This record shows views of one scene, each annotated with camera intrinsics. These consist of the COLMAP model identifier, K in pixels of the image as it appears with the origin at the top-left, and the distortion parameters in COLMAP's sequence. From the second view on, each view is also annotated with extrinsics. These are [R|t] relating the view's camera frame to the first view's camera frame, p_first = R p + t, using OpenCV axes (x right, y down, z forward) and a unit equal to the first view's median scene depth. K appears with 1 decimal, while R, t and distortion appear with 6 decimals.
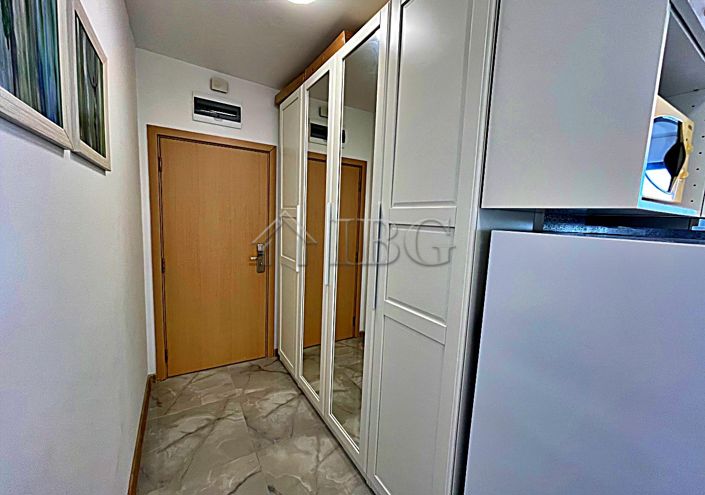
lens RADIAL K [[284.8, 0, 354.7], [0, 284.8, 245.9], [0, 0, 1]] dist [-0.002524, 0.002009]
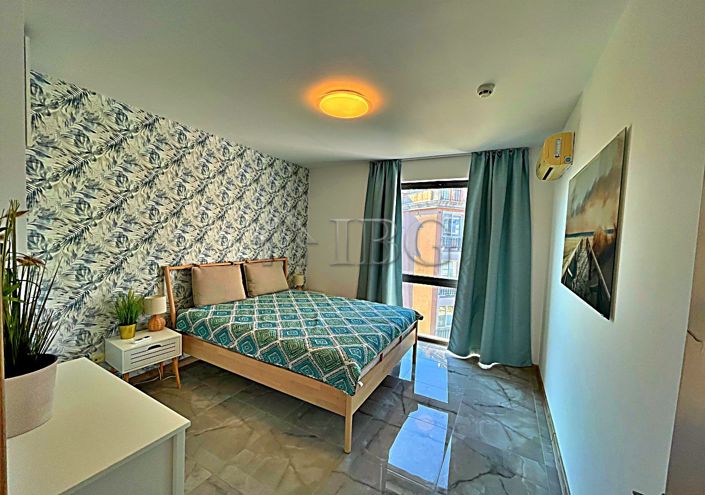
lens RADIAL K [[284.8, 0, 351.4], [0, 284.8, 247.9], [0, 0, 1]] dist [-0.002524, 0.002009]
pose [[-0.869732, -0.046672, -0.491312, 0.282742], [-0.118268, 0.986221, 0.115675, -0.275664], [0.479144, 0.158712, -0.863268, 2.115090]]
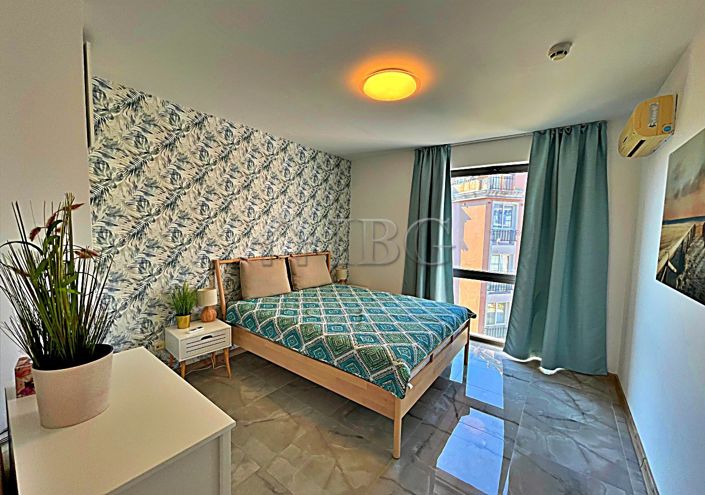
lens RADIAL K [[284.8, 0, 351.7], [0, 284.8, 248.0], [0, 0, 1]] dist [-0.002524, 0.002009]
pose [[-0.931512, -0.031148, -0.362373, 0.264225], [-0.091540, 0.984332, 0.150703, -0.252824], [0.352002, 0.173554, -0.919768, 2.029859]]
